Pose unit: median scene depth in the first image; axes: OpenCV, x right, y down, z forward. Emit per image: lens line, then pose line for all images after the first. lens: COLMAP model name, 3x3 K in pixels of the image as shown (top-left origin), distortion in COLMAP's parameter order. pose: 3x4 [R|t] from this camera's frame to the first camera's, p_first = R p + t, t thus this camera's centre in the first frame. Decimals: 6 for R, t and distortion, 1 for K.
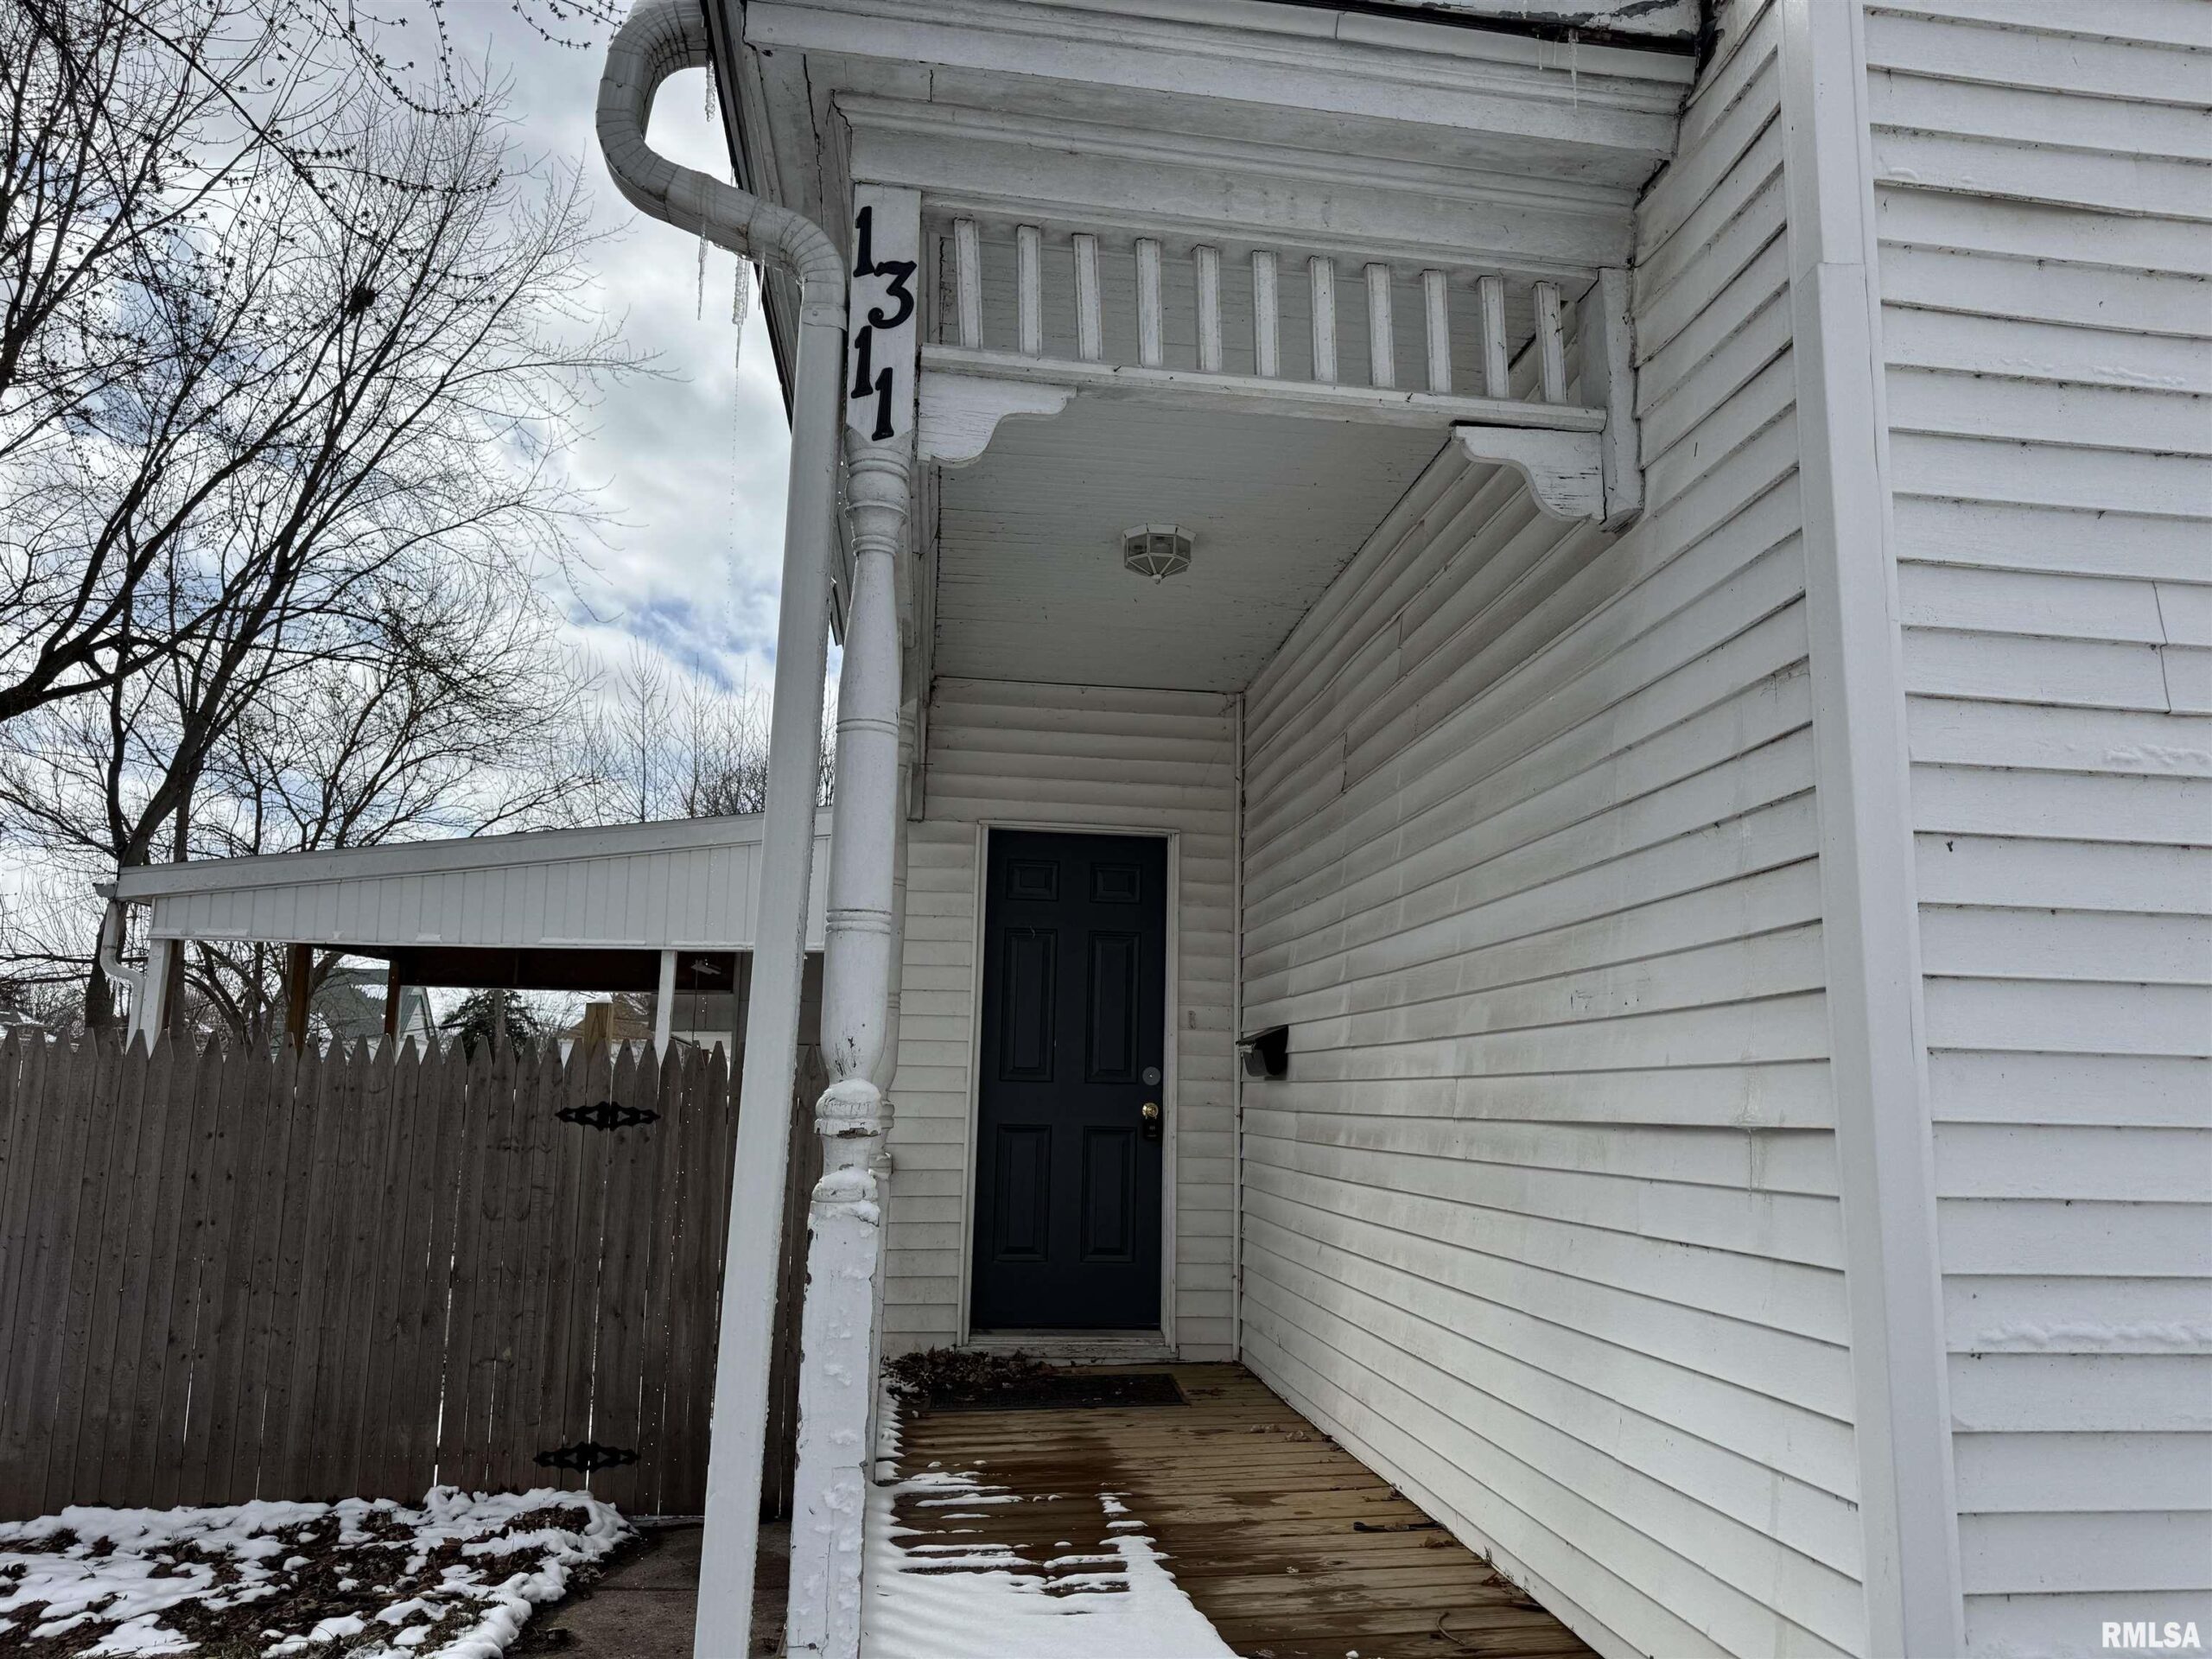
lens RADIAL K [[1549.6, 0, 1106.0], [0, 1549.6, 829.5], [0, 0, 1]] dist [0.077784, -0.117376]
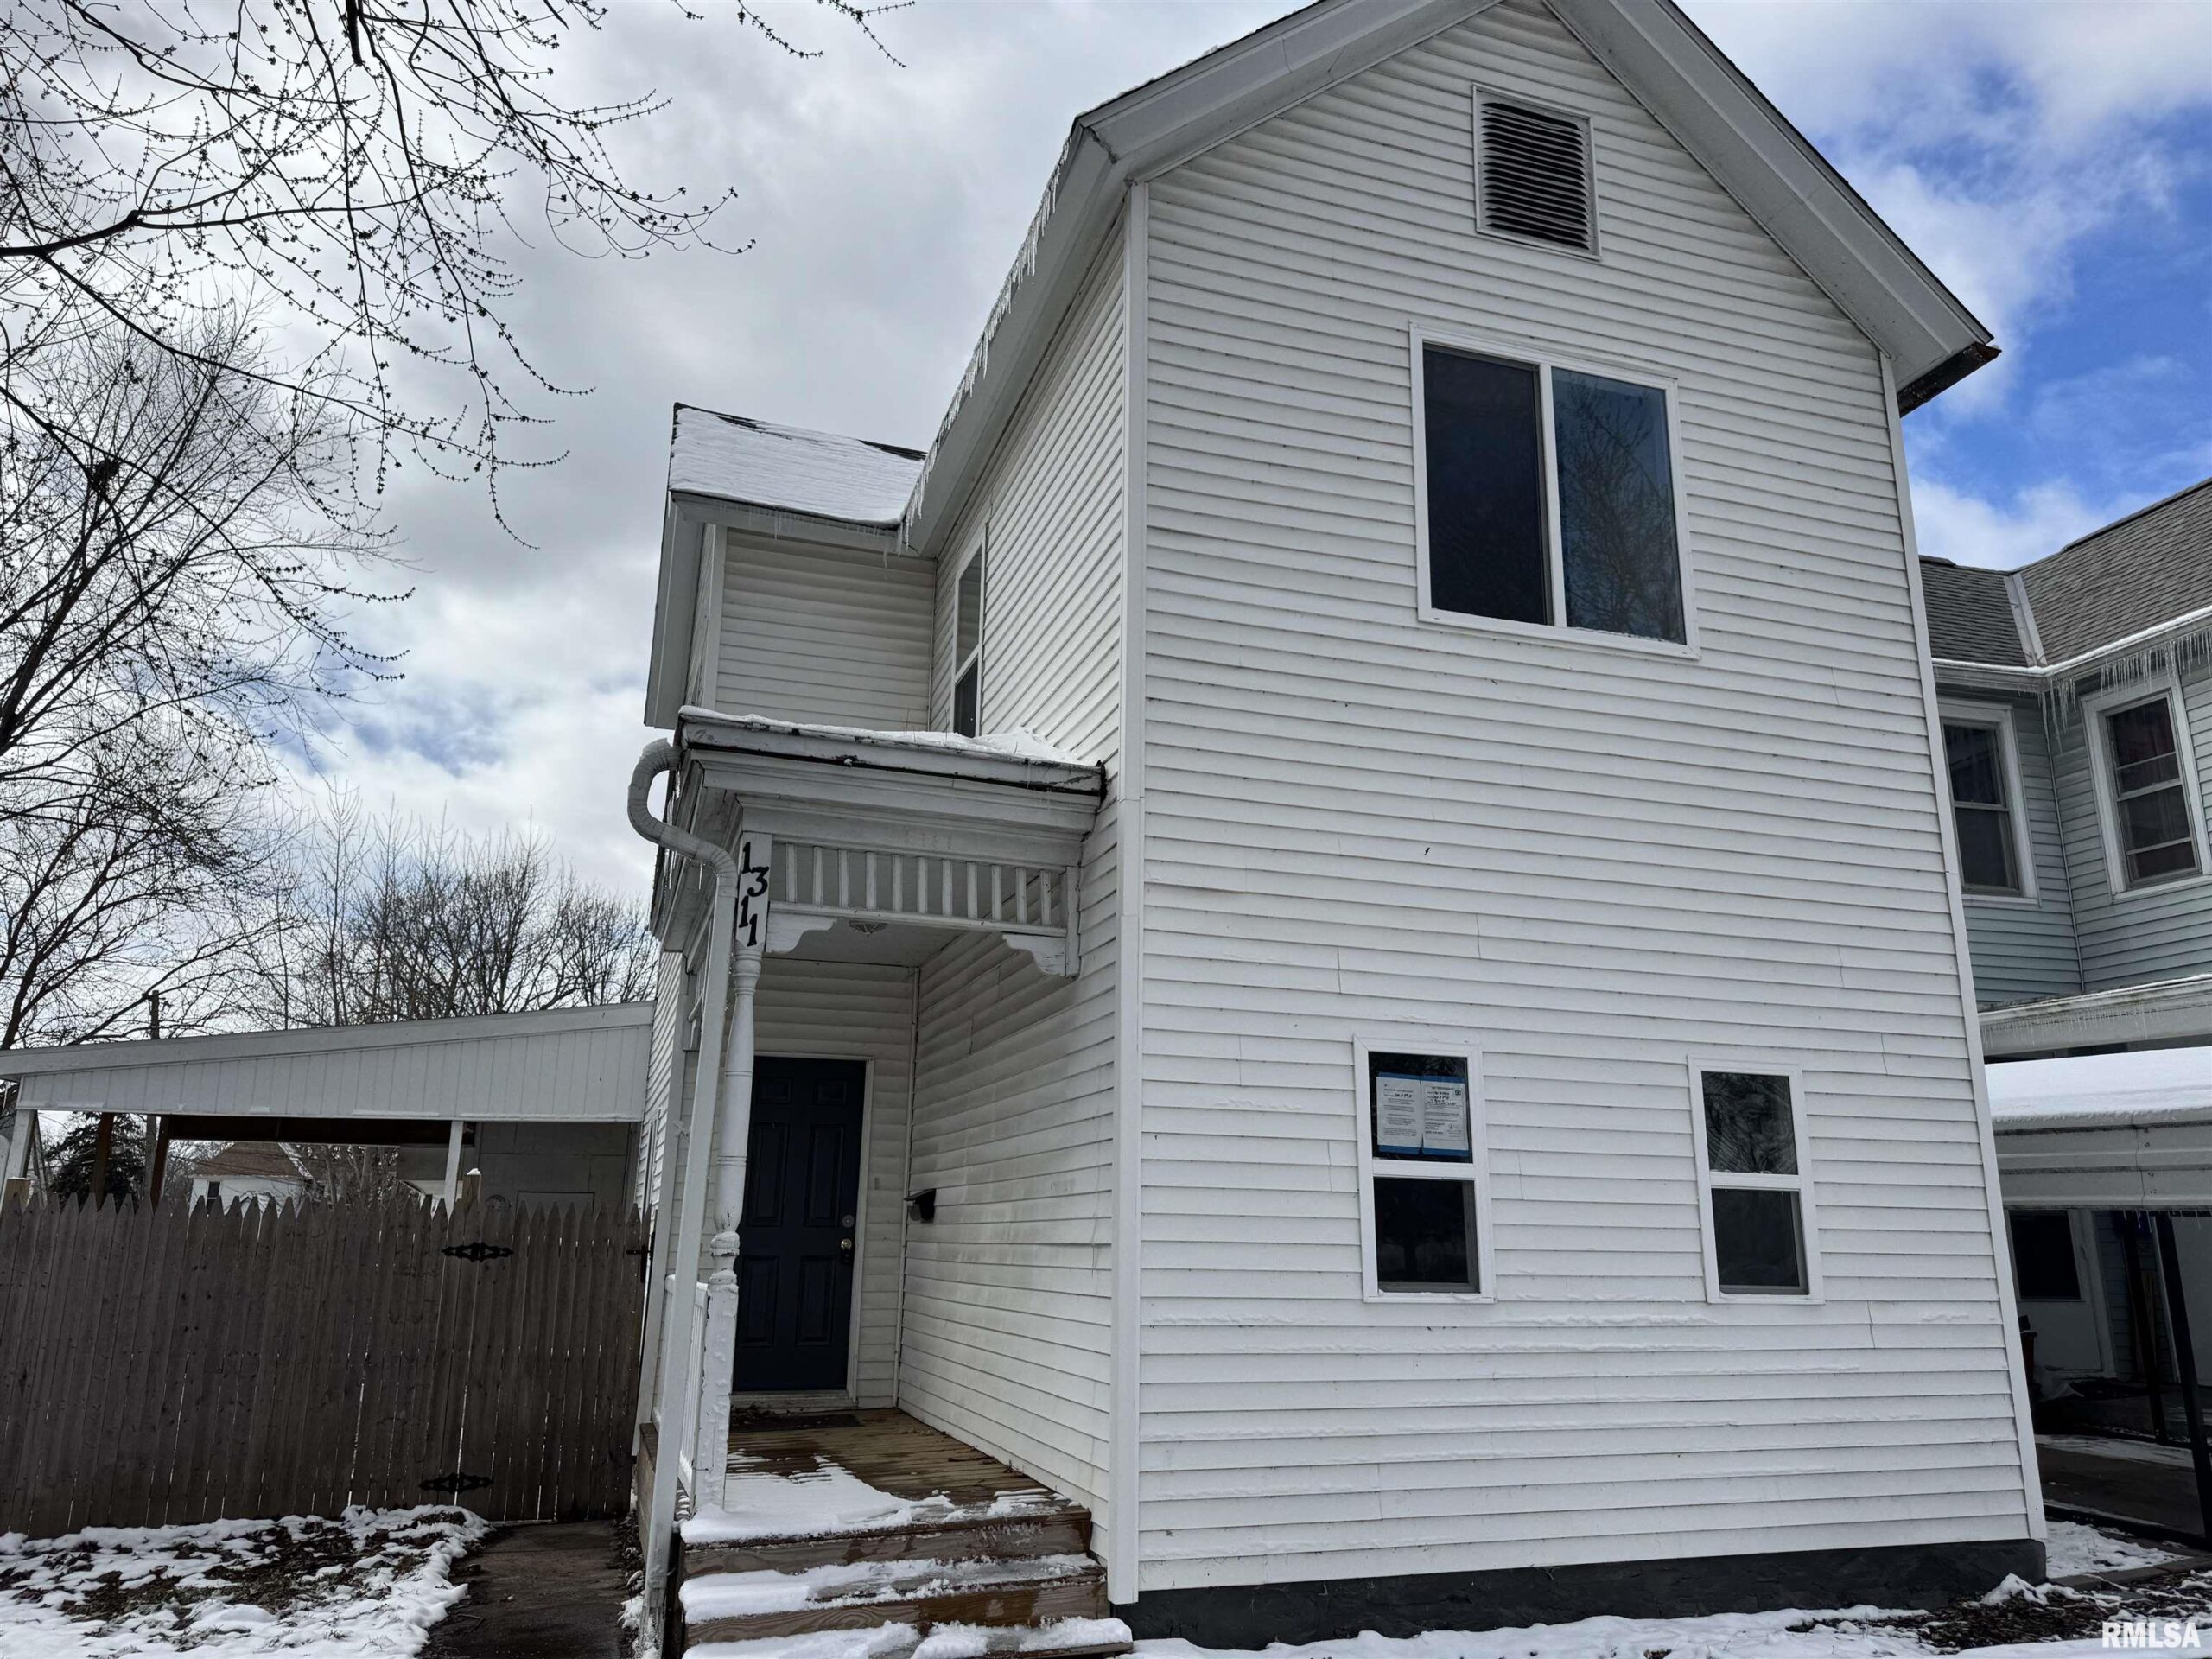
lens RADIAL K [[1537.2, 0, 1106.0], [0, 1537.2, 829.5], [0, 0, 1]] dist [0.090540, -0.109337]
pose [[0.980518, 0.043748, 0.191497, -0.036503], [-0.027301, 0.995773, -0.087699, -0.116052], [-0.194524, 0.080762, 0.977567, -0.676137]]
